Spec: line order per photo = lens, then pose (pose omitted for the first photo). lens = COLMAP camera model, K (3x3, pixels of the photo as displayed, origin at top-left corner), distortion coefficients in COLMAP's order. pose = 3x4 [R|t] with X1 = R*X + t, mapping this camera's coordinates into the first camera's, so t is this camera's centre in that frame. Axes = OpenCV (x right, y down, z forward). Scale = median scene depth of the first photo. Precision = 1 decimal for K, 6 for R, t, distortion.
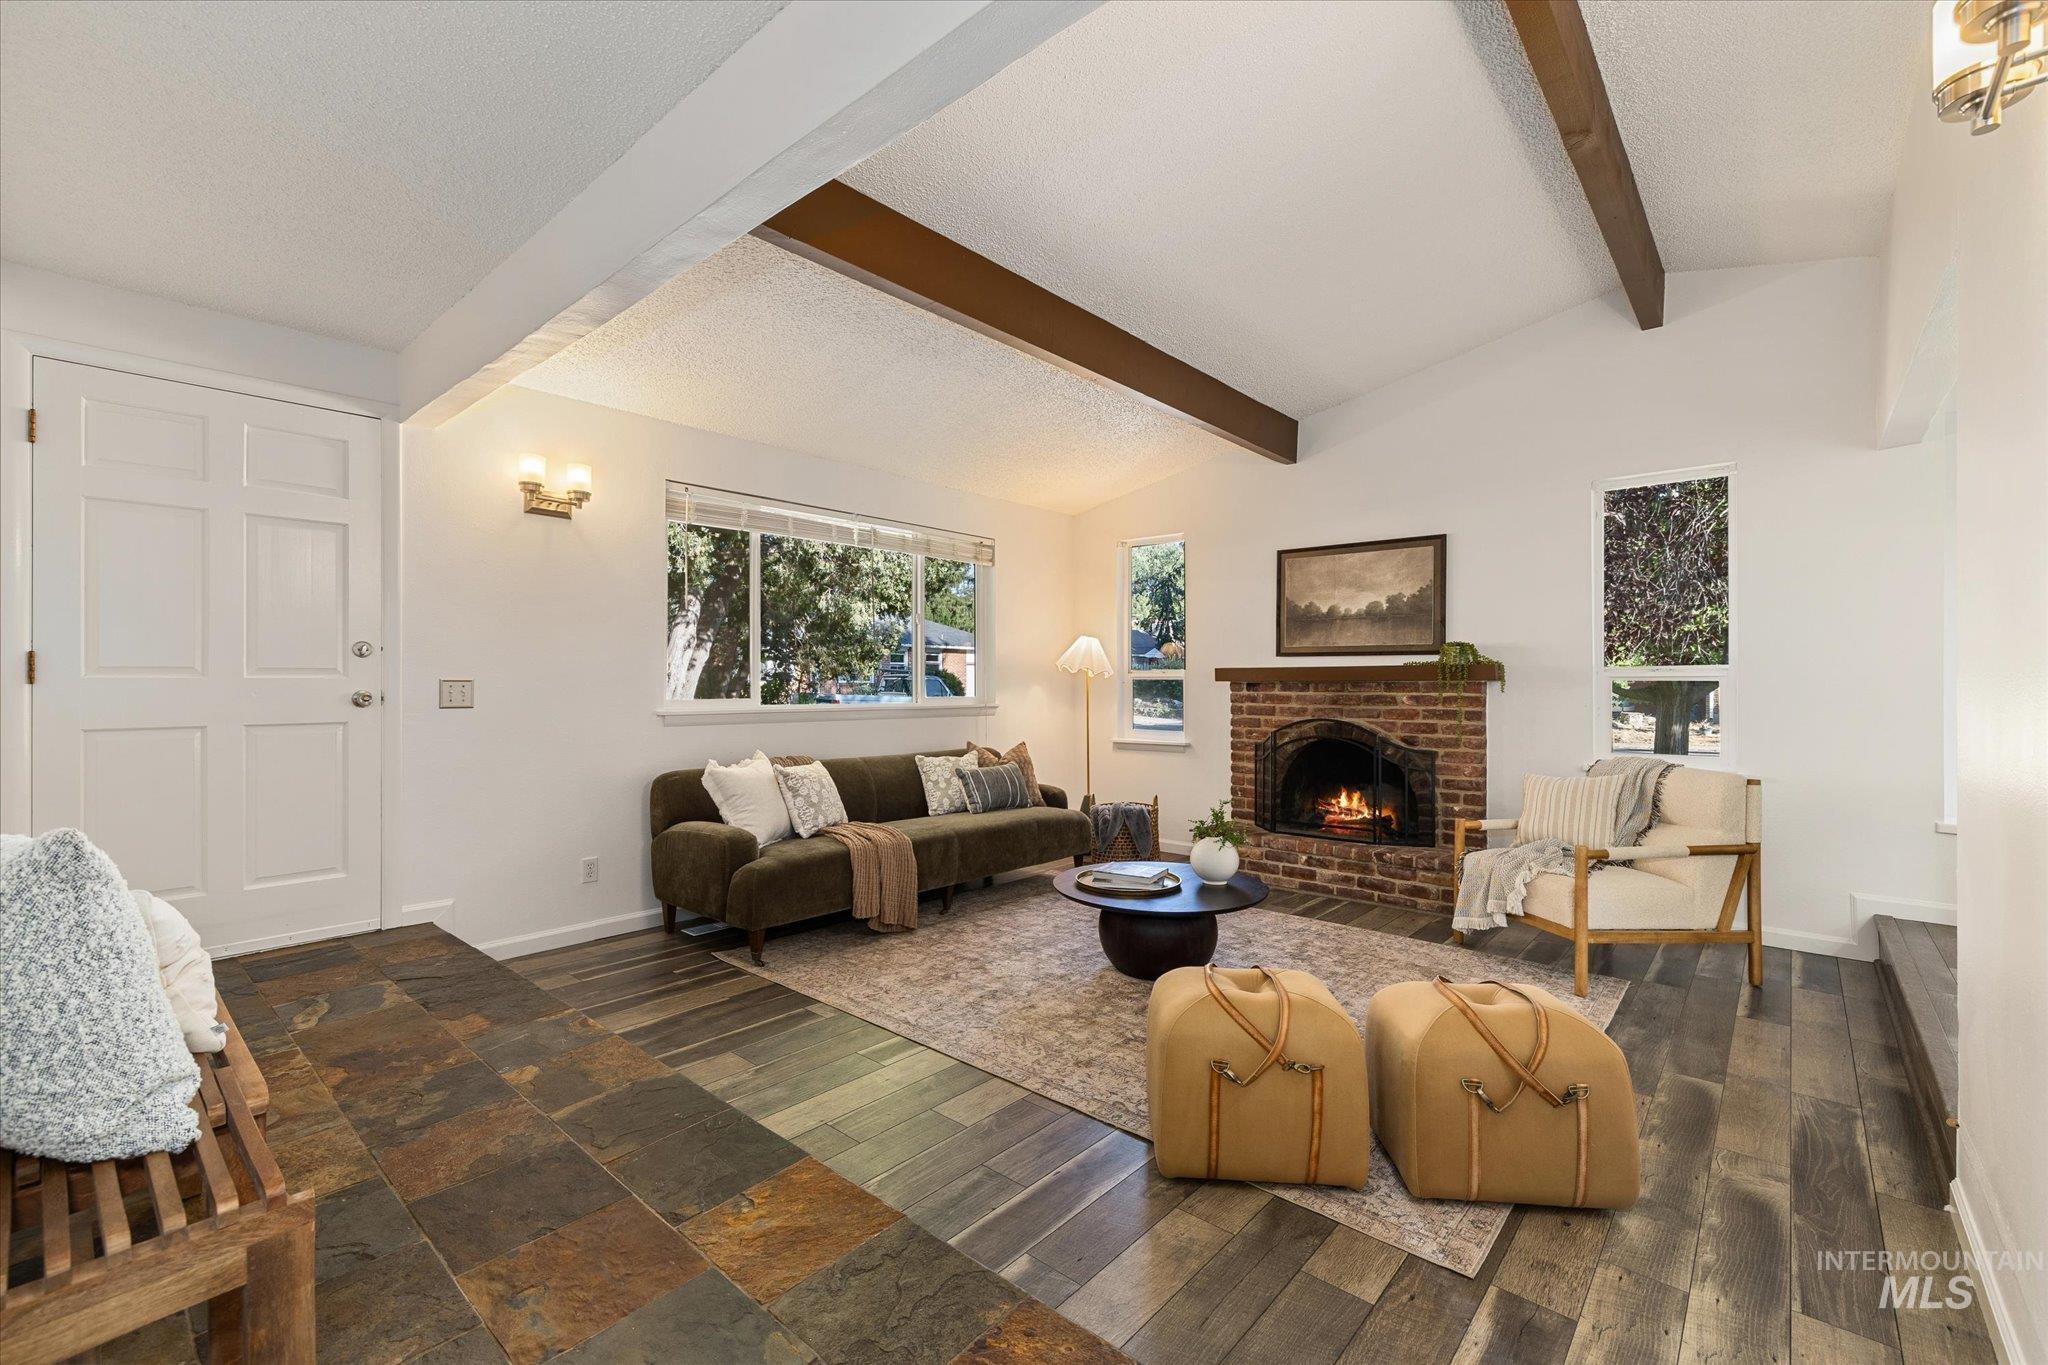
lens RADIAL K [[875.6, 0, 1024.4], [0, 875.6, 677.0], [0, 0, 1]] dist [0.005259, 0.000892]
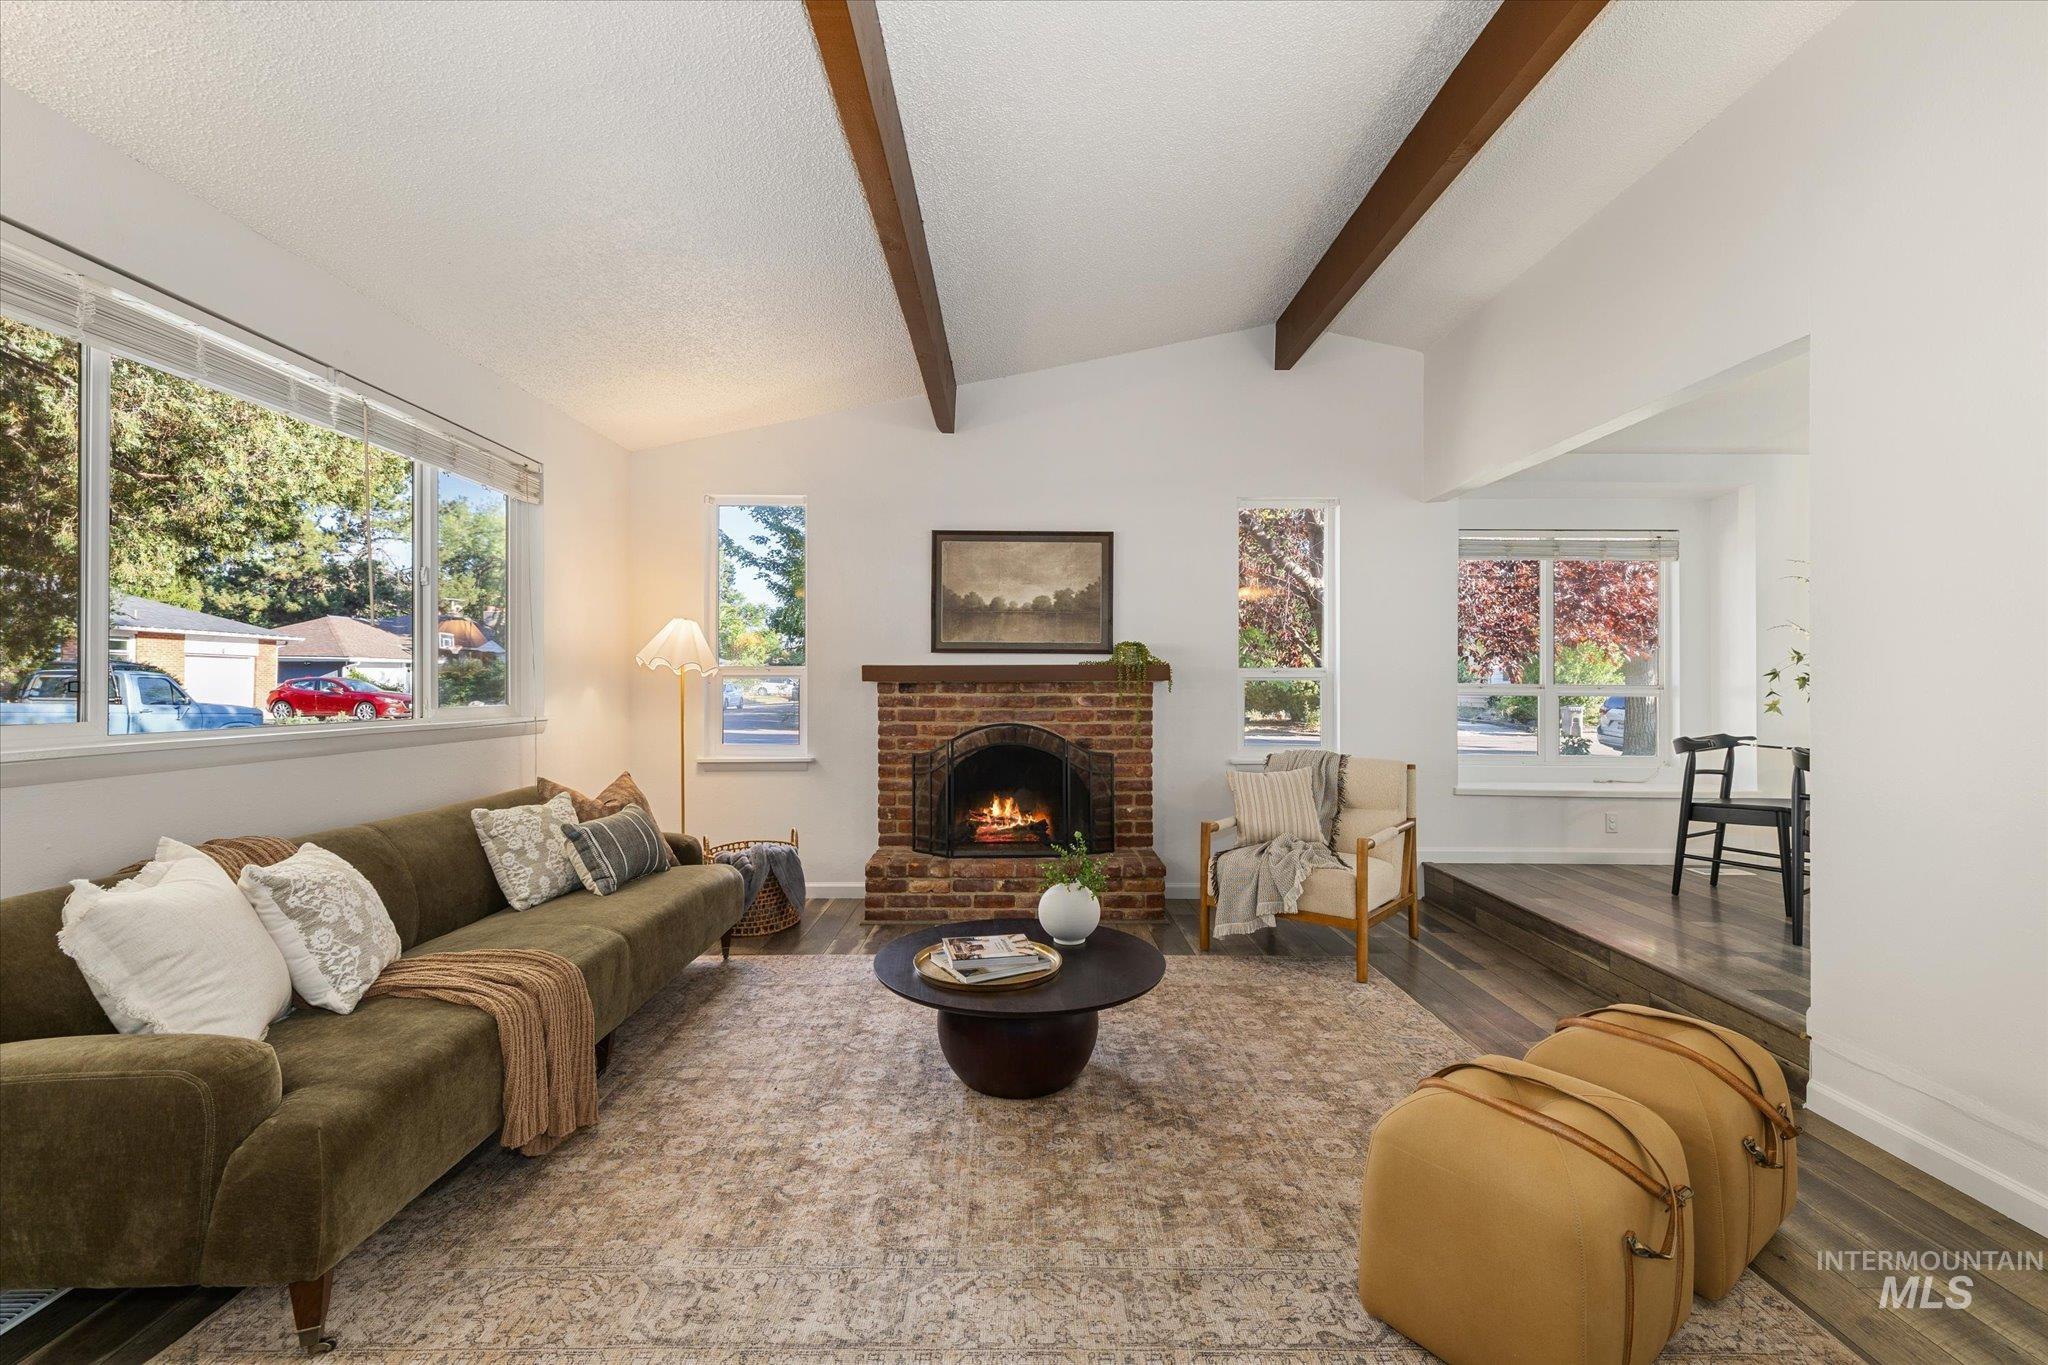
lens RADIAL K [[875.6, 0, 1029.6], [0, 875.6, 672.8], [0, 0, 1]] dist [0.005259, 0.000892]
pose [[0.742928, 0.006371, 0.669341, -0.253301], [-0.003869, 0.999979, -0.005223, 0.000837], [-0.669360, 0.001291, 0.742937, 0.341309]]
